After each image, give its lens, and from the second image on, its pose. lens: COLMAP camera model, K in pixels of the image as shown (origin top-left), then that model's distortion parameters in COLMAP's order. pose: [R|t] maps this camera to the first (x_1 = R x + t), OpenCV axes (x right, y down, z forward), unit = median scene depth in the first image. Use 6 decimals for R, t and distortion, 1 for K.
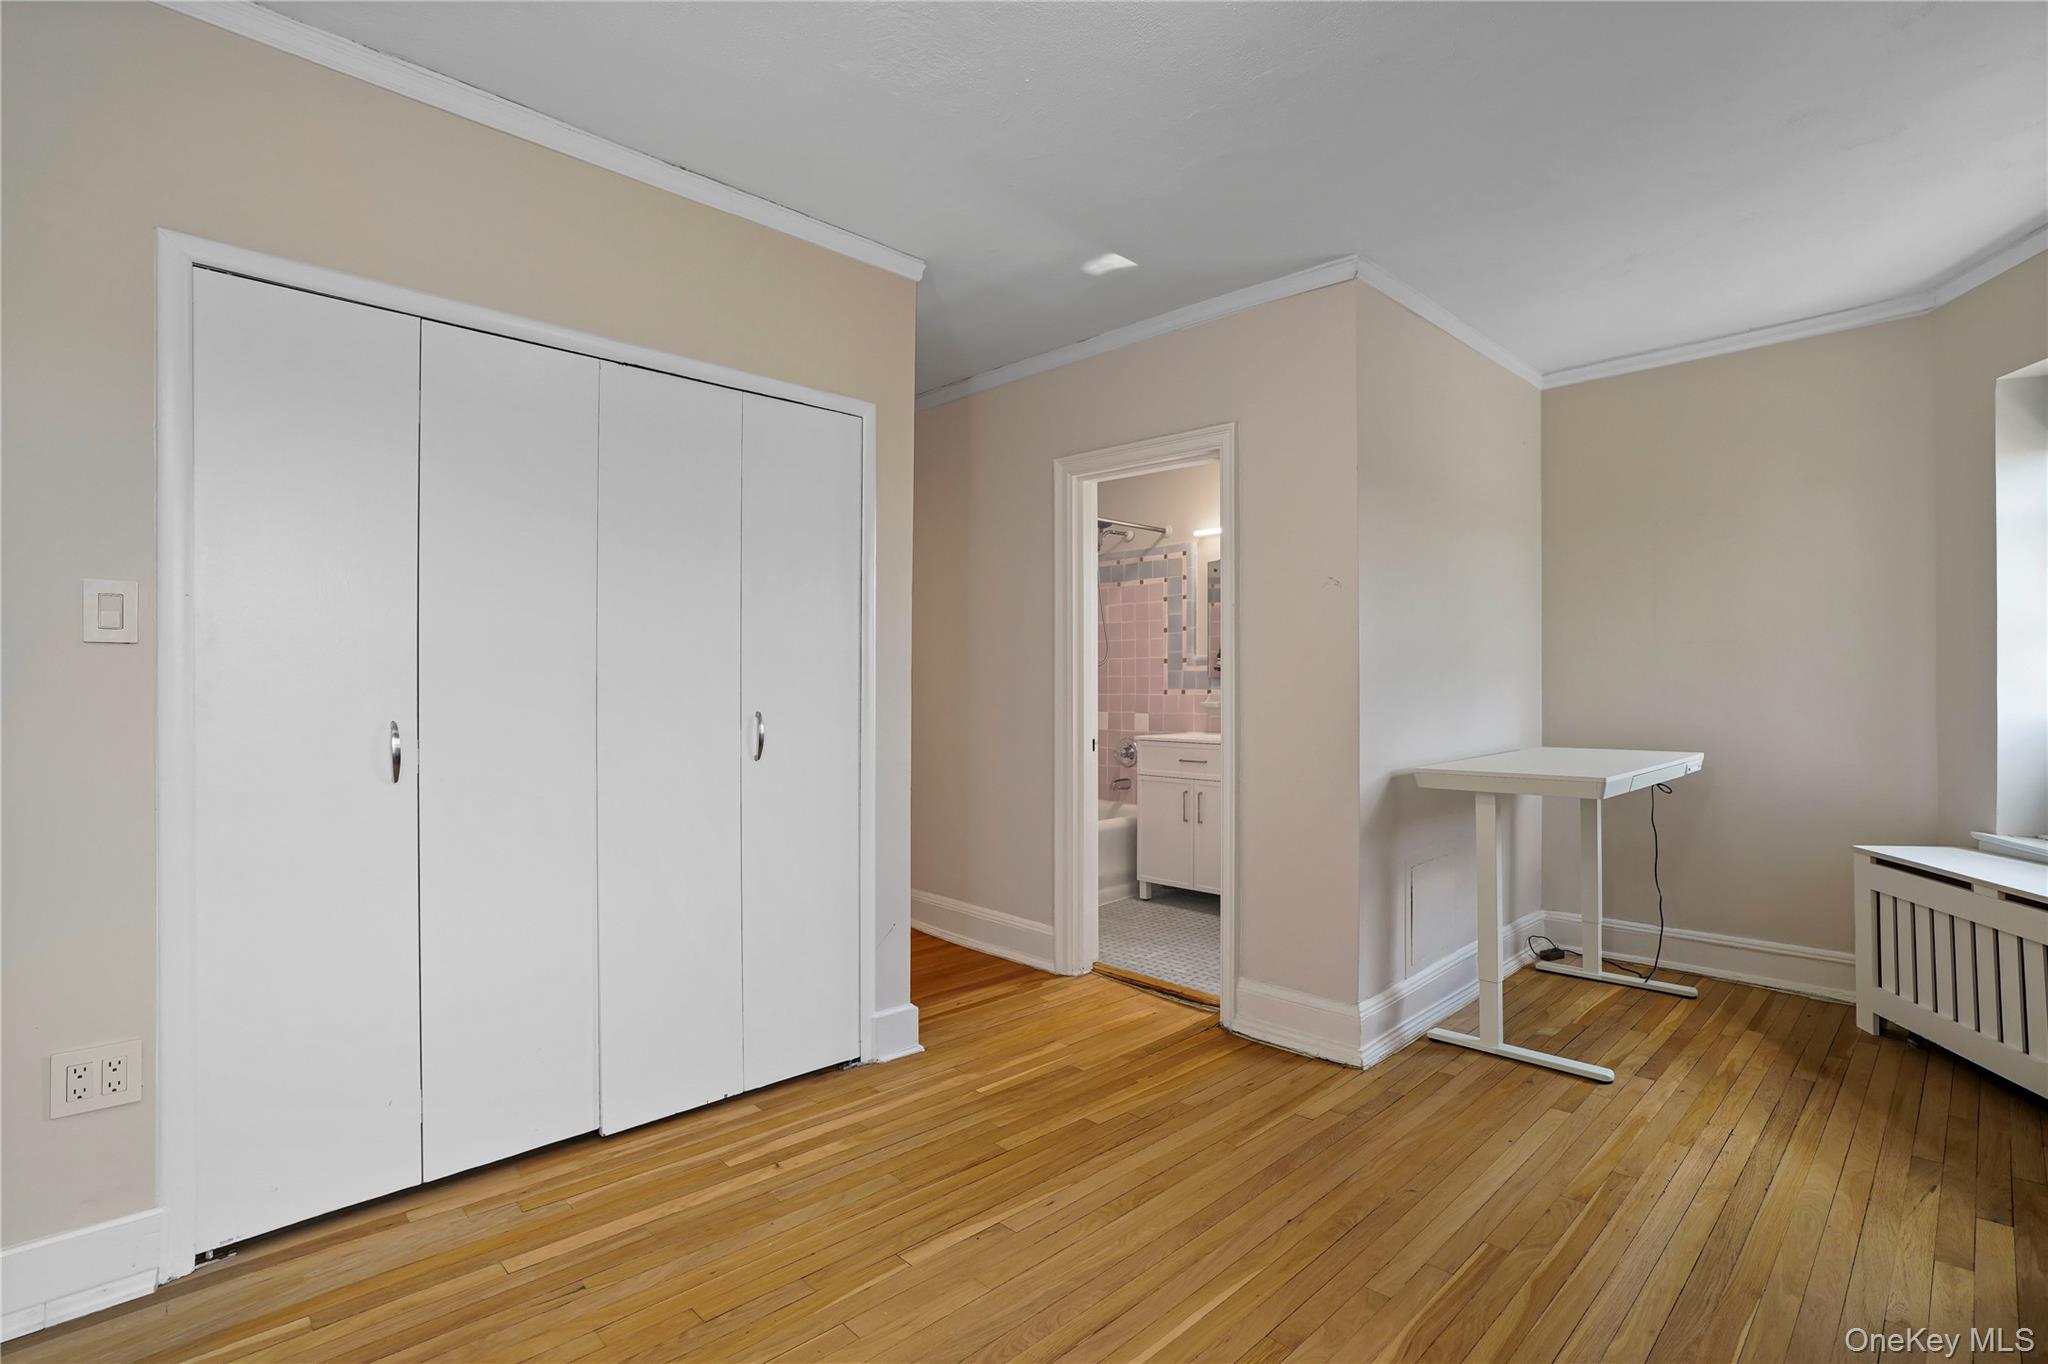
lens RADIAL K [[956.1, 0, 1038.4], [0, 956.1, 692.3], [0, 0, 1]] dist [-0.057125, 0.029031]
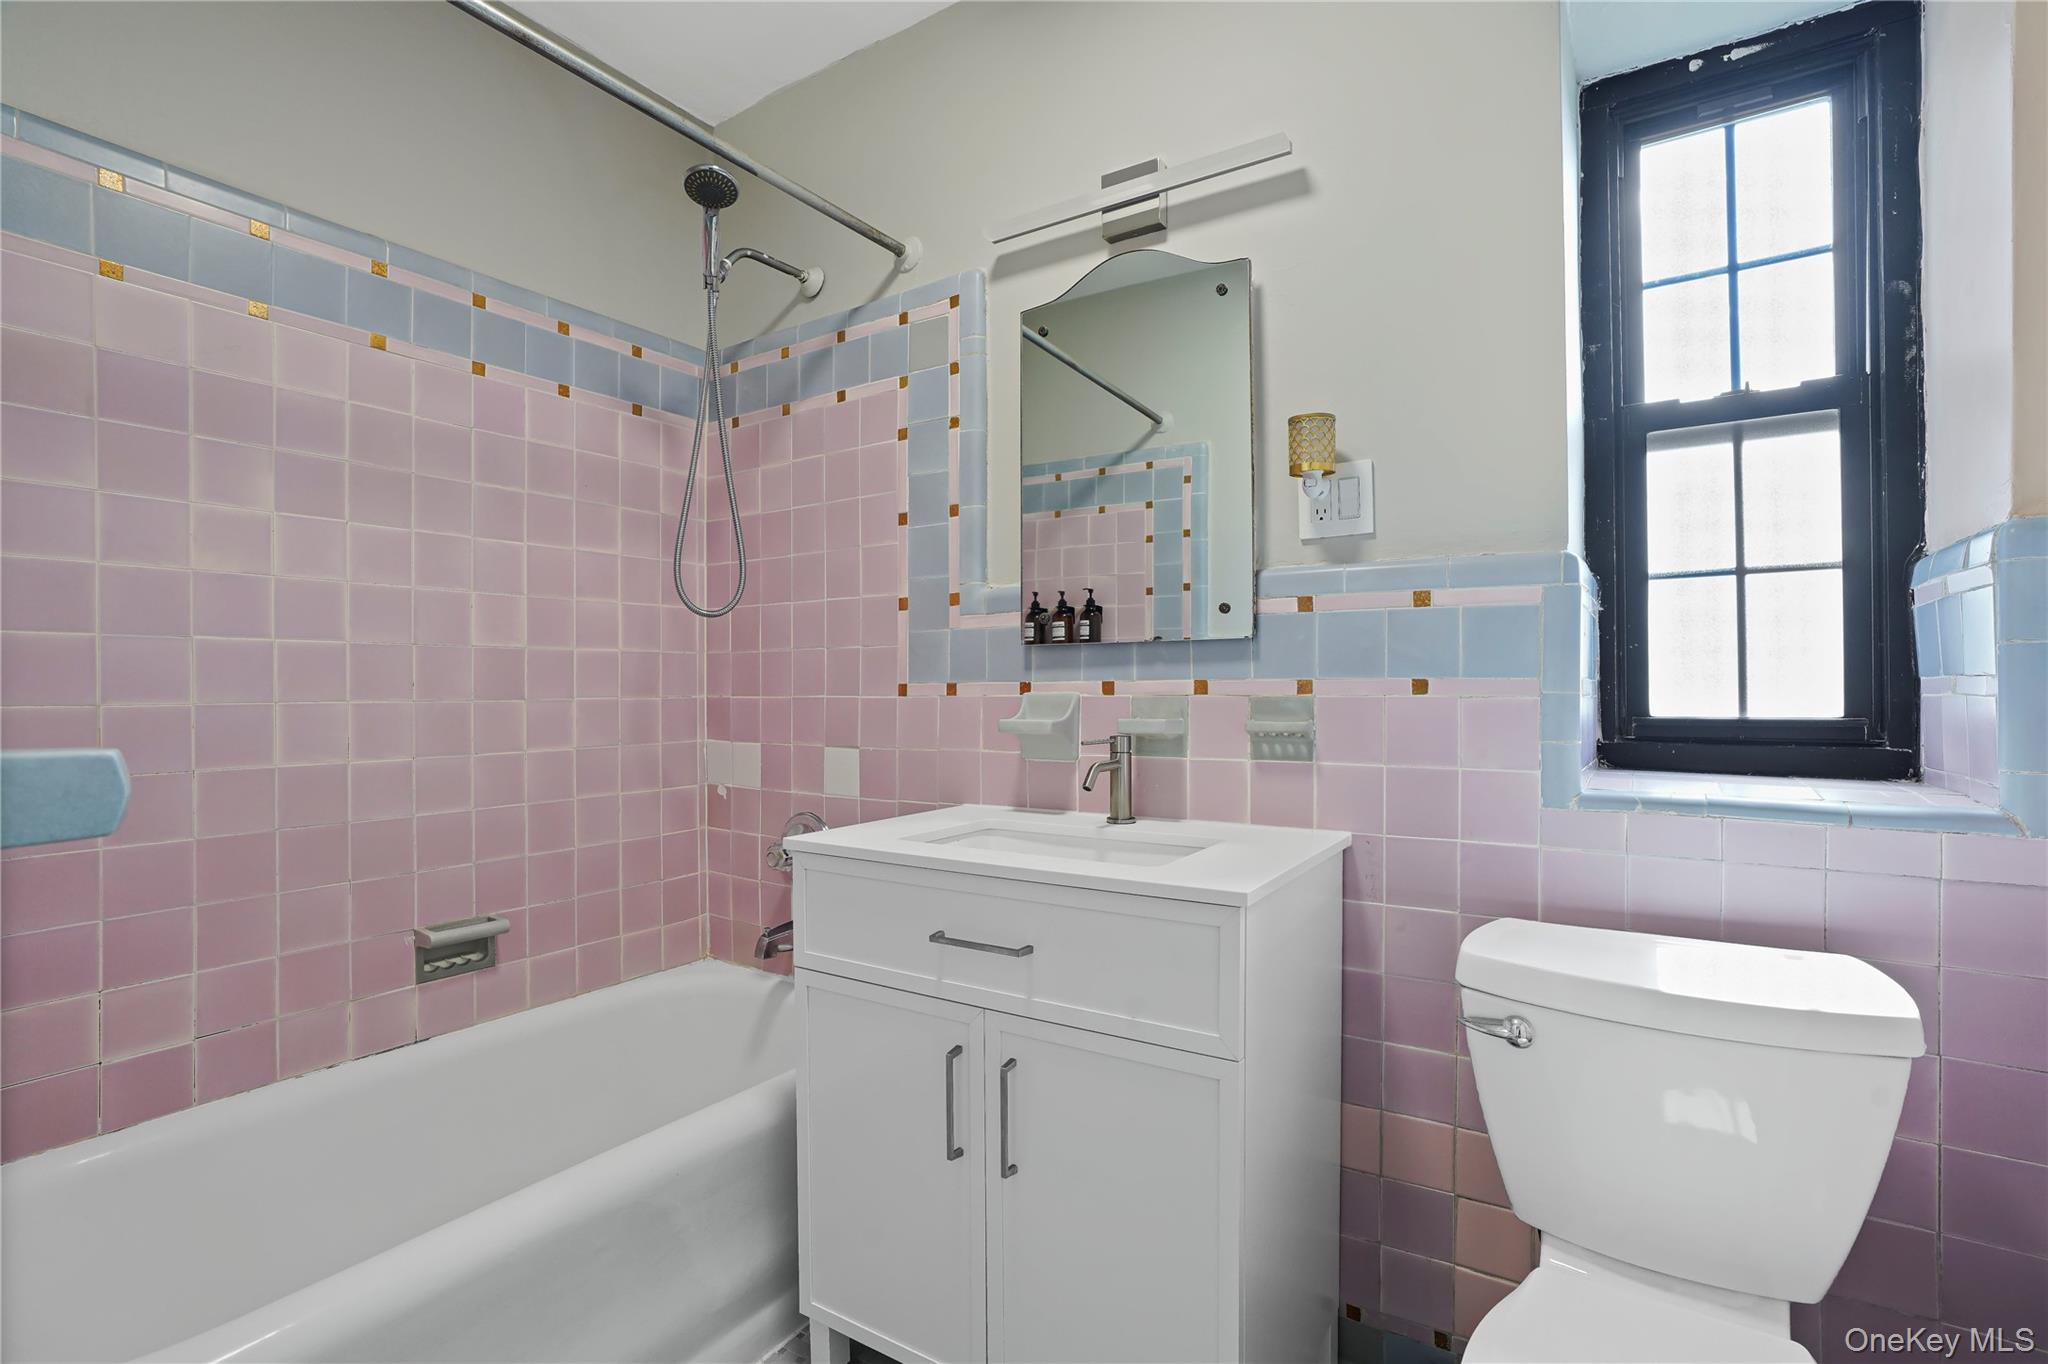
lens RADIAL K [[956.1, 0, 1038.4], [0, 956.1, 692.3], [0, 0, 1]] dist [-0.057125, 0.029031]
pose [[0.975287, -0.005524, 0.220873, 0.119254], [0.005351, 0.999985, 0.001381, 0.000380], [-0.220878, -0.000165, 0.975302, 0.736035]]
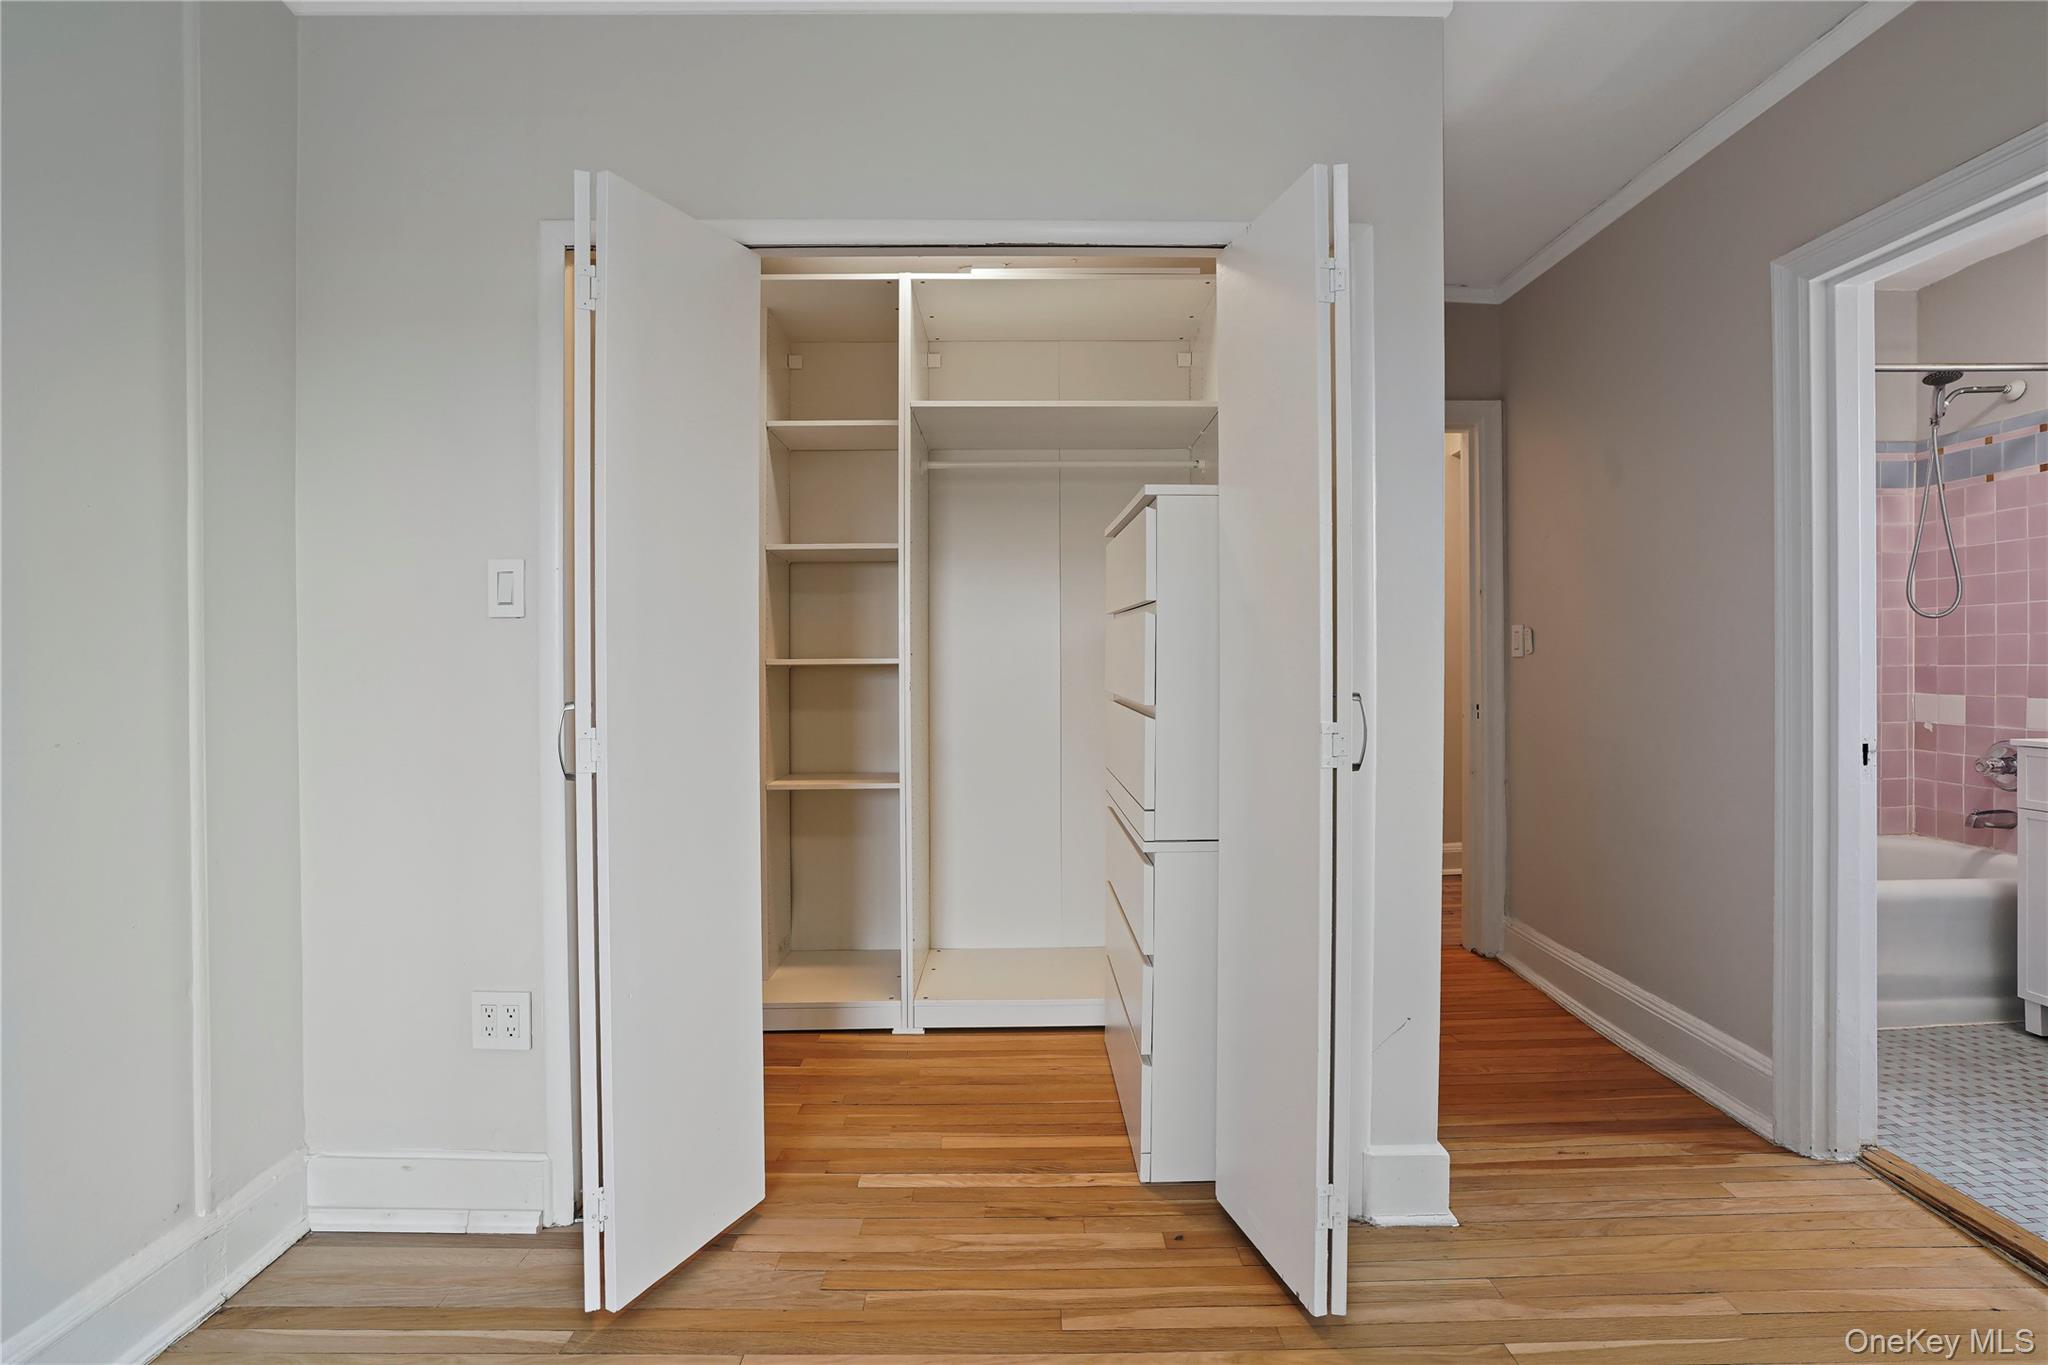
lens RADIAL K [[972.2, 0, 1030.1], [0, 972.2, 671.1], [0, 0, 1]] dist [-0.051381, 0.024006]
pose [[0.725783, -0.002651, -0.687918, 0.067160], [0.004320, 0.999990, 0.000704, 0.003401], [0.687910, -0.003483, 0.725788, 0.207688]]
